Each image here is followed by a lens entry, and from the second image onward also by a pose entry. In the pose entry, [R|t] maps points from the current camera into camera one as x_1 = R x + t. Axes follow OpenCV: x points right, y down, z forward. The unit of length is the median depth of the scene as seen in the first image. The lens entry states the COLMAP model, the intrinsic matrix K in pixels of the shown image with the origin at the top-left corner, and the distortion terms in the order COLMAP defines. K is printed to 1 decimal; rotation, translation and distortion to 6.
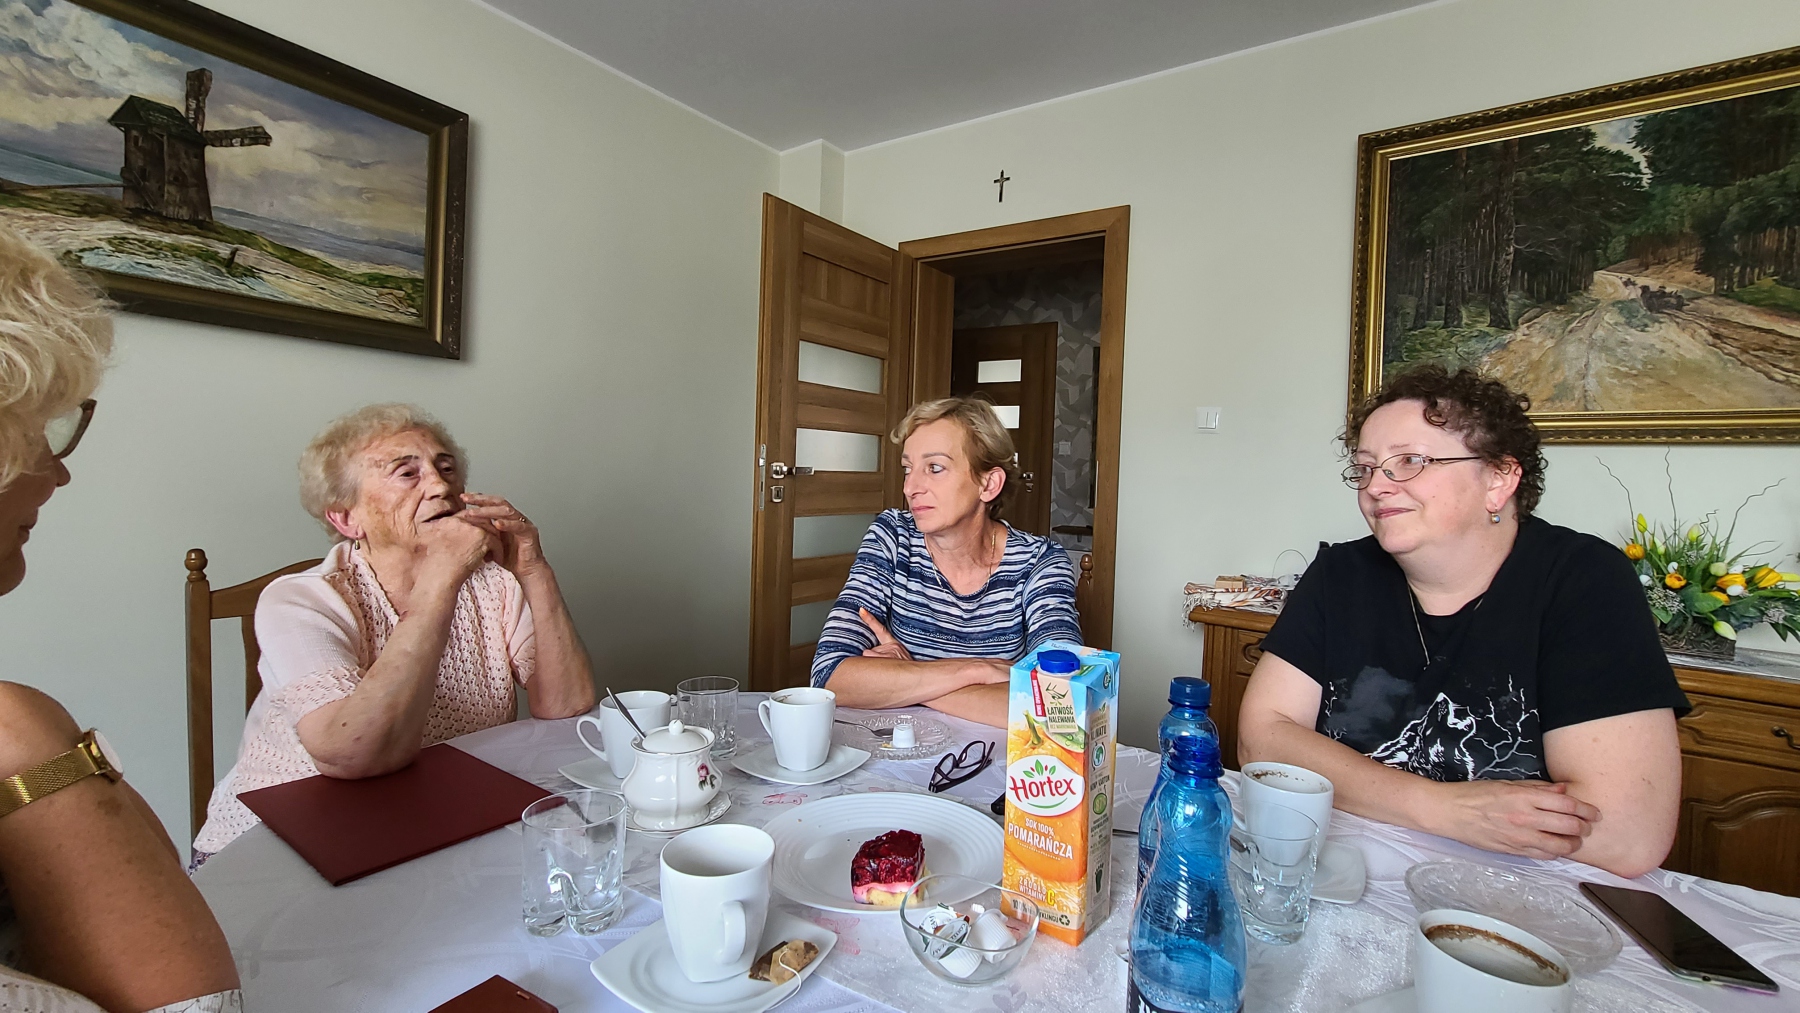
lens RADIAL K [[731.0, 0, 900.0], [0, 731.0, 506.5], [0, 0, 1]] dist [-0.061490, 0.007476]
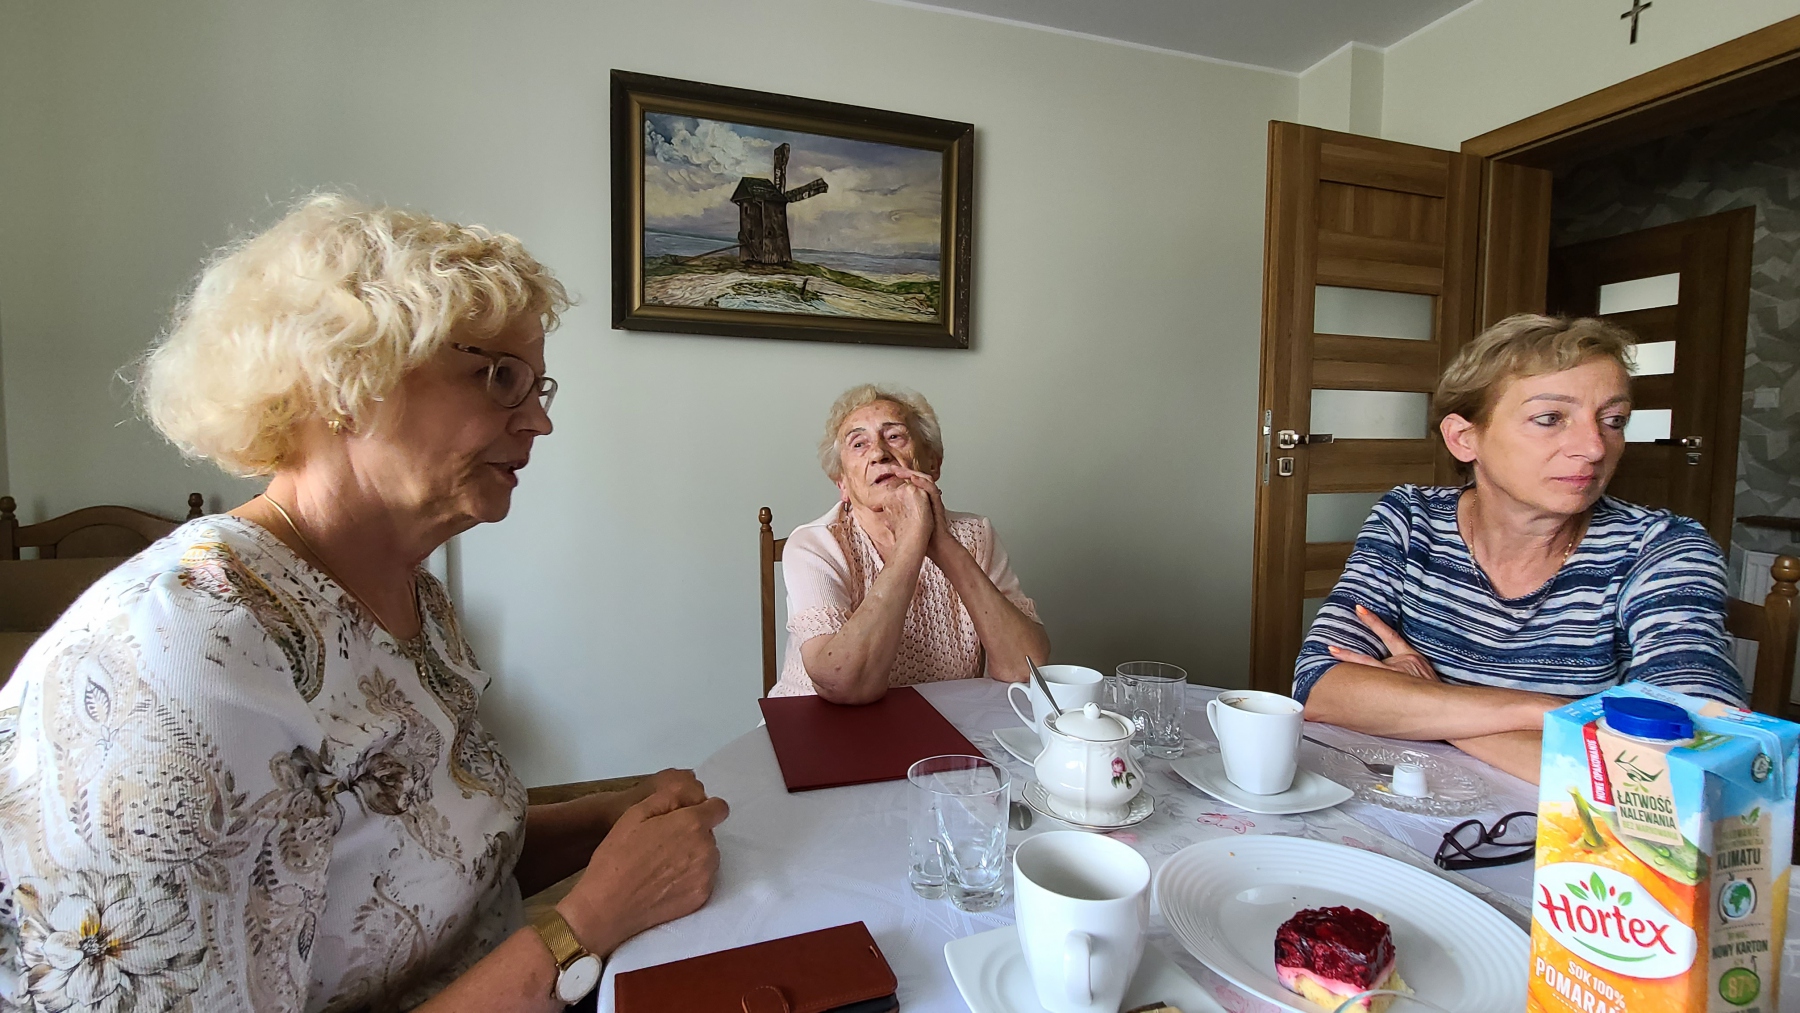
lens RADIAL K [[728.4, 0, 900.3], [0, 728.4, 509.0], [0, 0, 1]] dist [-0.060473, 0.008337]
pose [[0.763200, 0.022253, -0.645779, 0.055645], [-0.005718, 0.999600, 0.027687, 0.017732], [0.646137, -0.017439, 0.763022, 0.102501]]
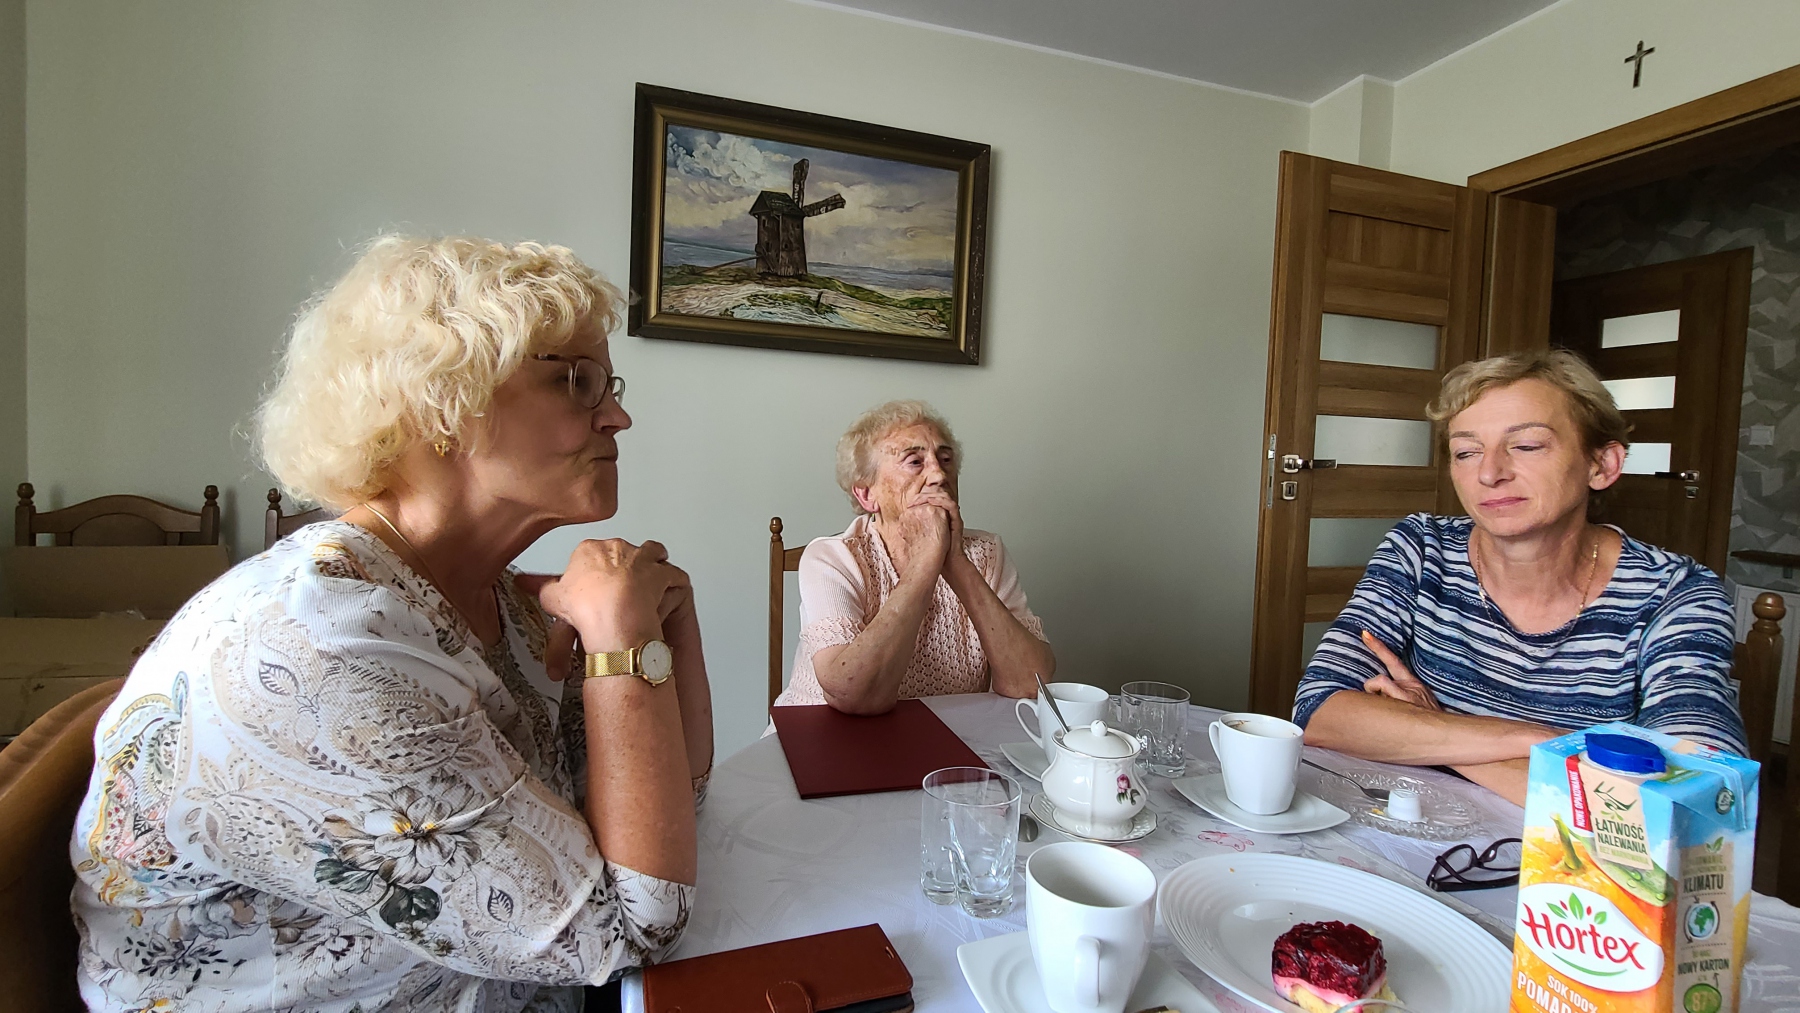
lens RADIAL K [[731.0, 0, 900.0], [0, 731.0, 506.5], [0, 0, 1]] dist [-0.061490, 0.007476]
pose [[0.761772, 0.033861, -0.646959, 0.058882], [-0.034062, 0.999345, 0.012199, 0.008964], [0.646949, 0.012744, 0.762427, 0.073650]]
